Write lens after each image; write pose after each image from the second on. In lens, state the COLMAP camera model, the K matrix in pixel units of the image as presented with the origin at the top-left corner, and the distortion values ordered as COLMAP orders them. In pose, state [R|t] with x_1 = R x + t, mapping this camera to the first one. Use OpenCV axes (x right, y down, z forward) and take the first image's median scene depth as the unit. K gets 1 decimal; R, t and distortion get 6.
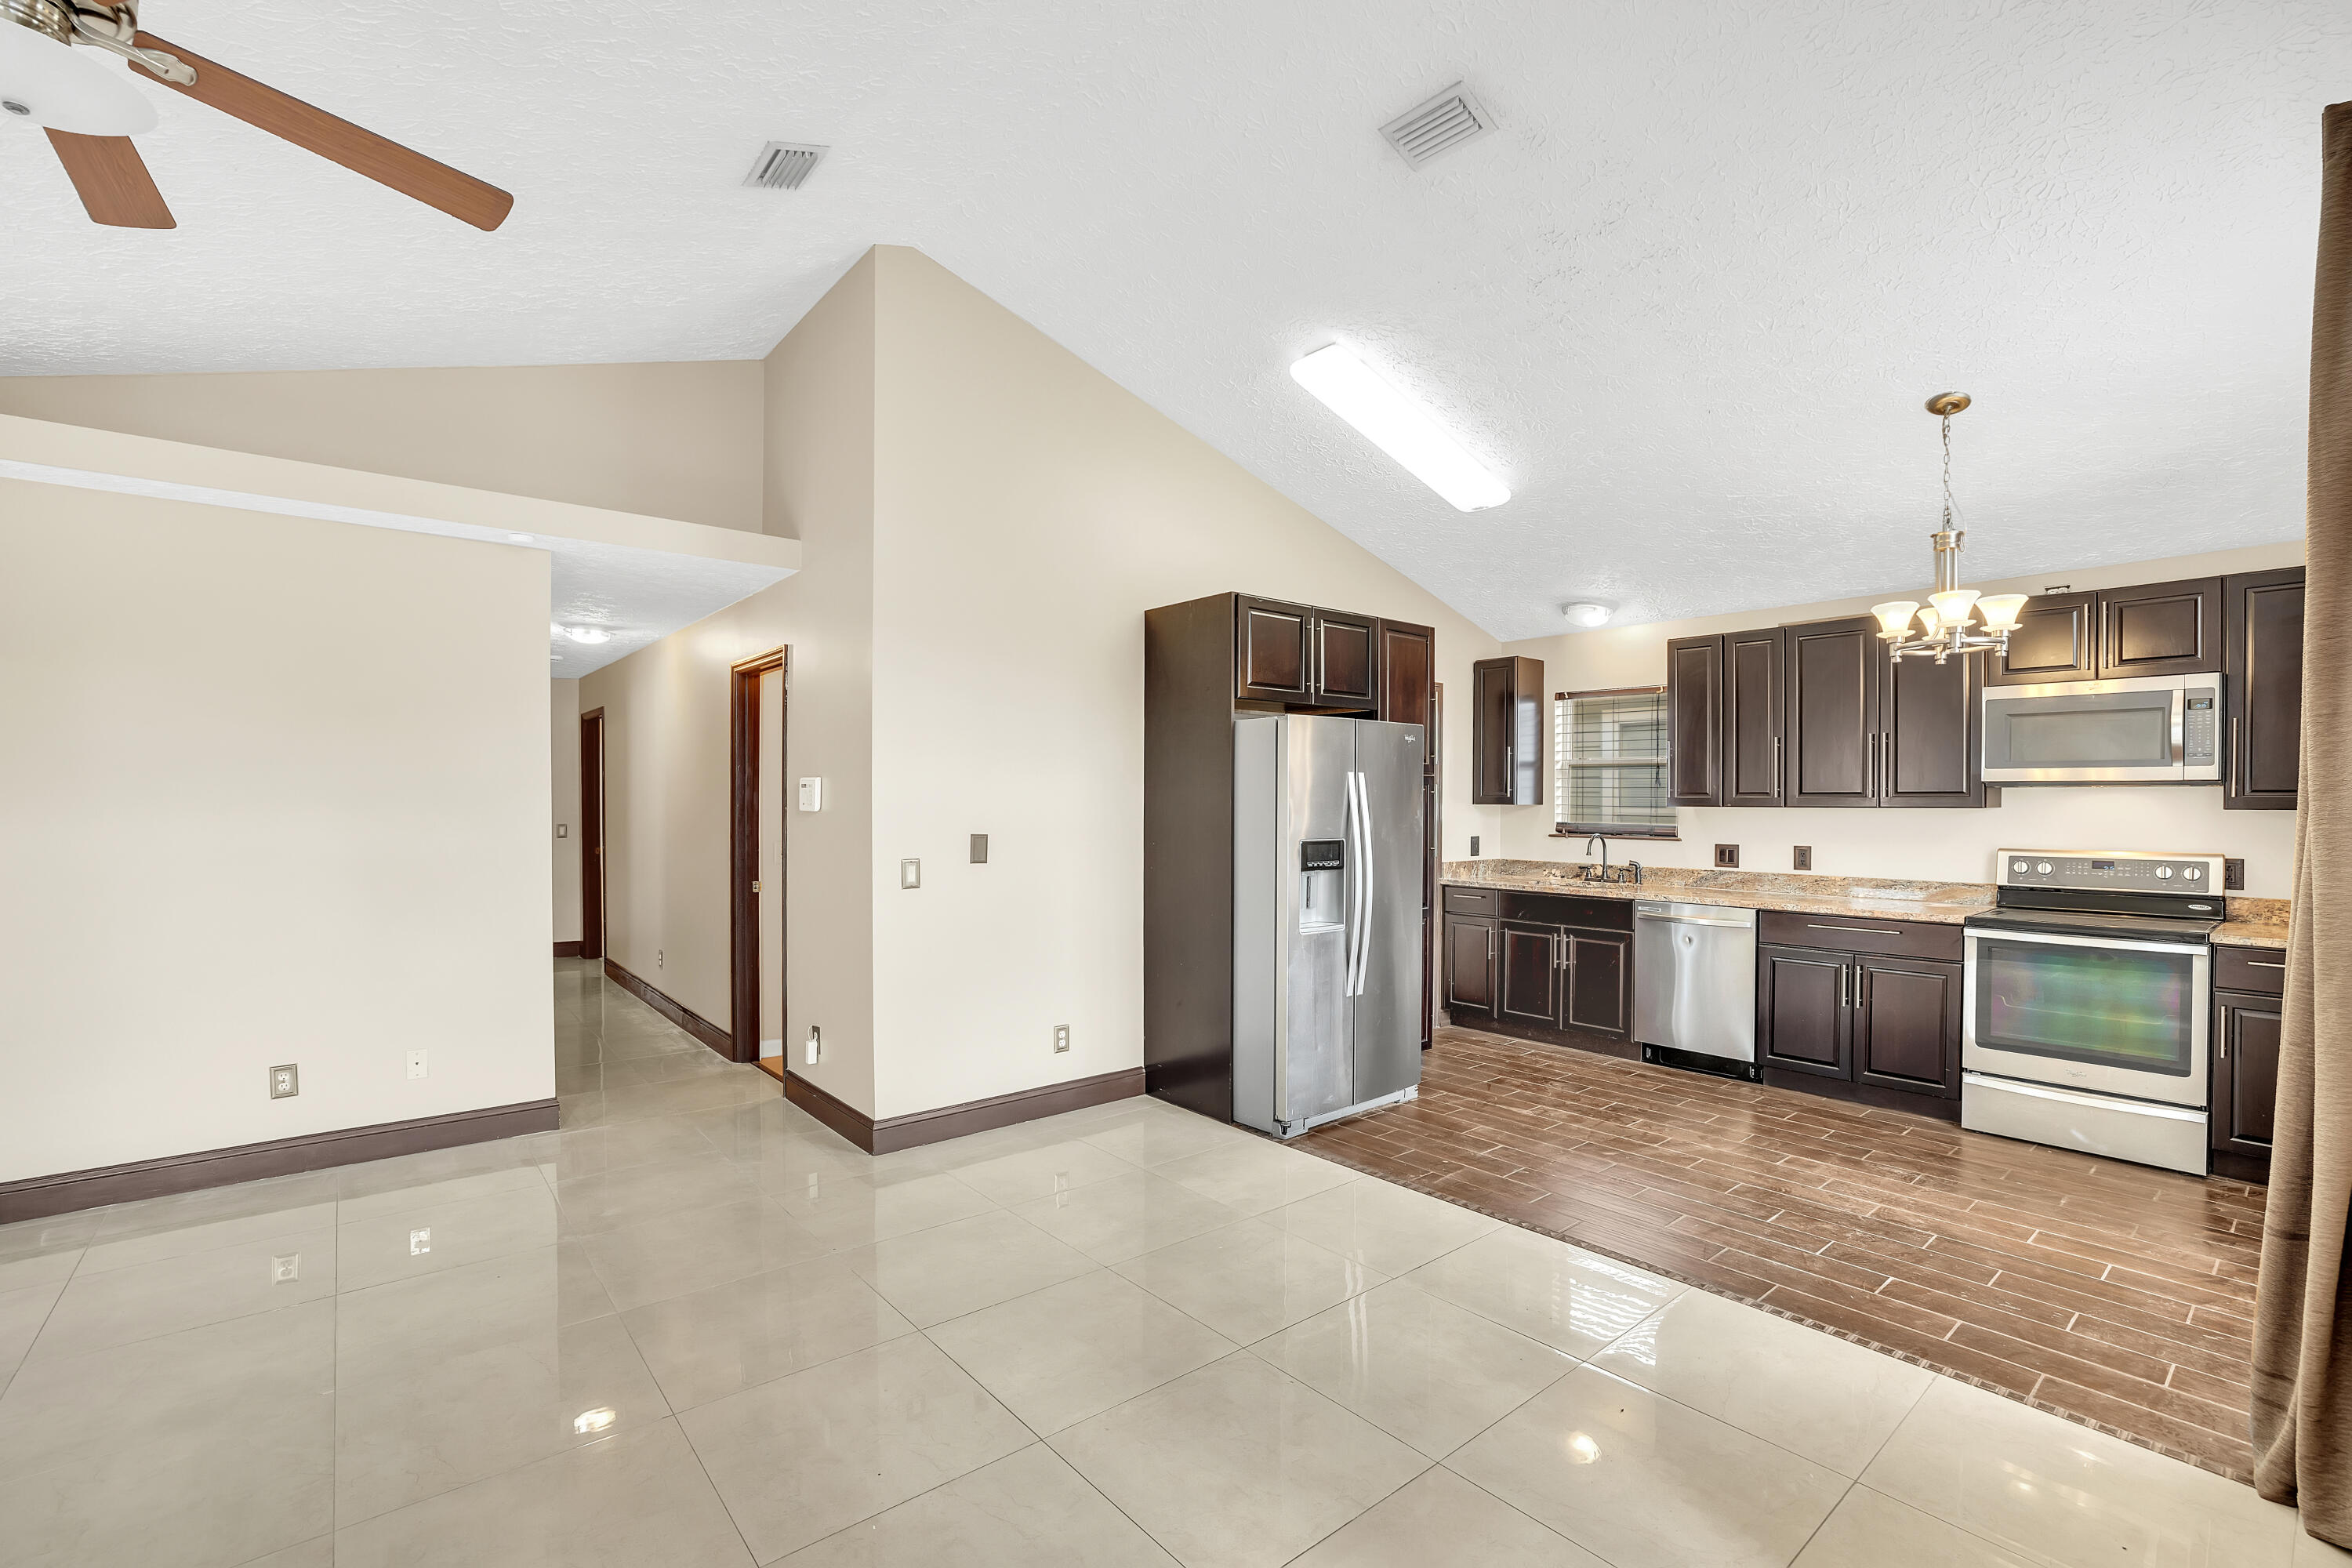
lens RADIAL K [[1020.5, 0, 1176.9], [0, 1020.5, 815.1], [0, 0, 1]] dist [-0.053311, 0.015171]
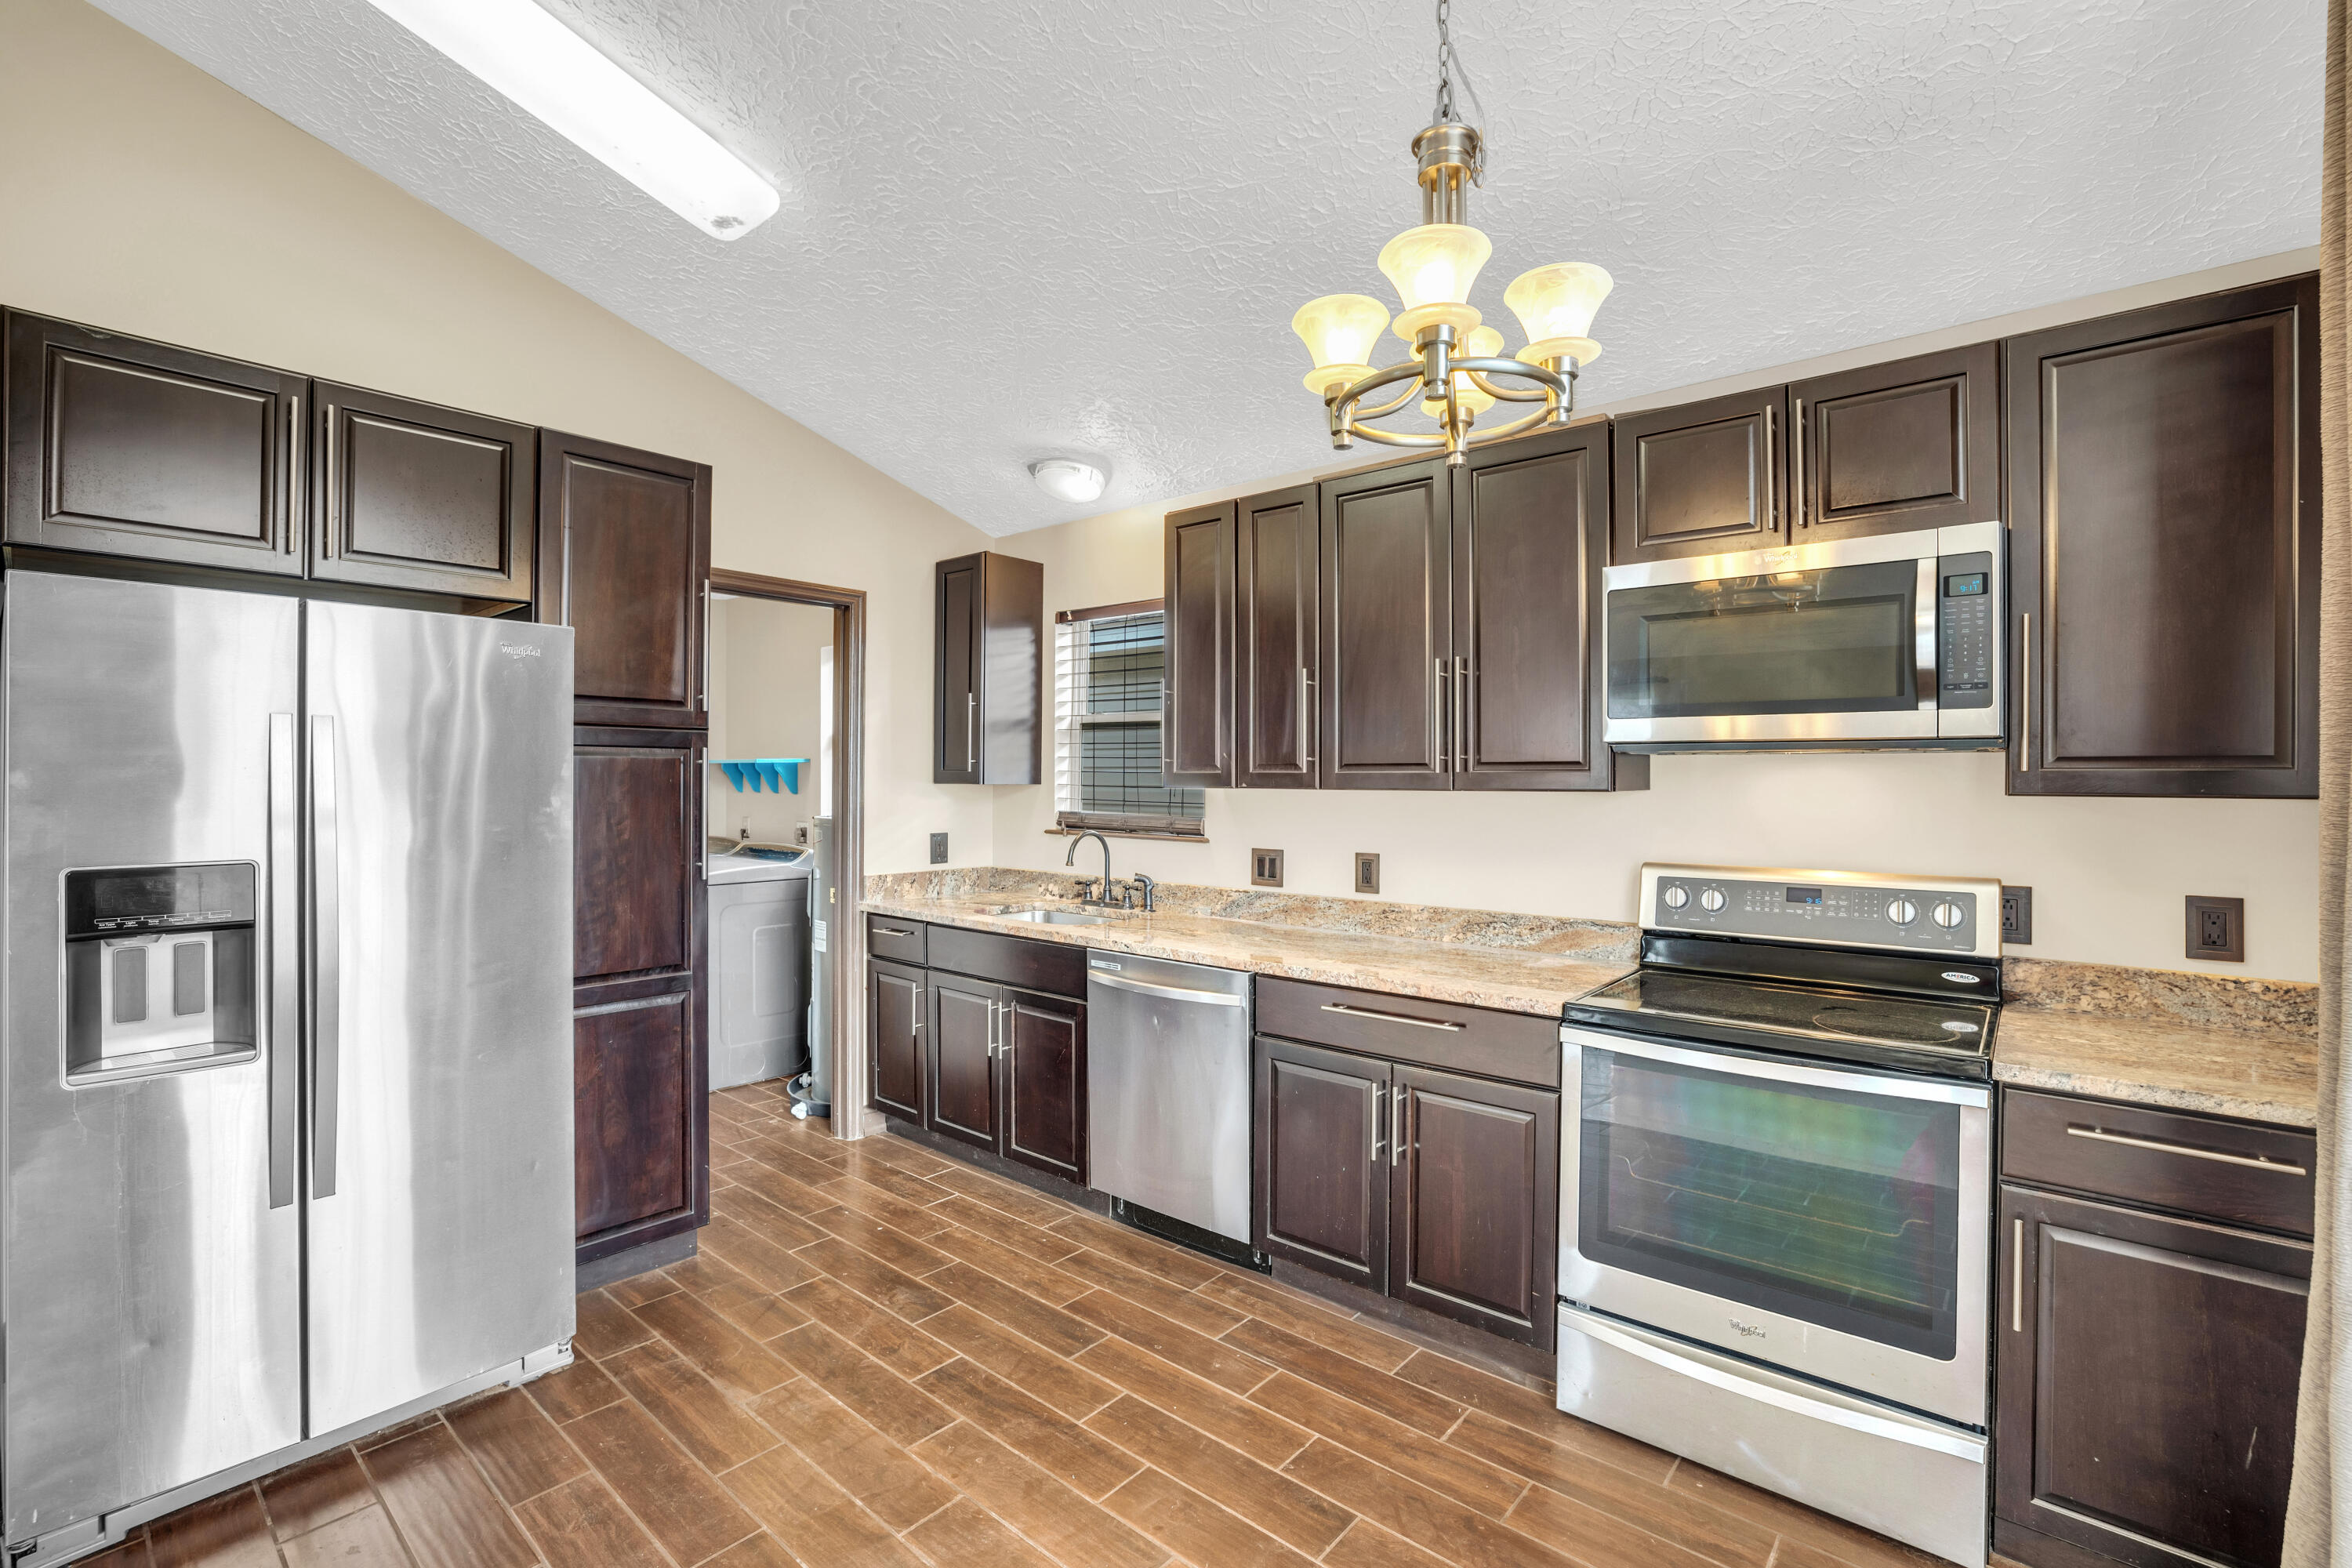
lens RADIAL K [[1021.8, 0, 1176.0], [0, 1021.8, 784.0], [0, 0, 1]] dist [-0.055038, 0.015772]
pose [[0.985024, 0.001201, 0.172412, 0.470509], [0.000324, 0.999961, -0.008820, -0.006573], [-0.172416, 0.008744, 0.984985, 0.480130]]
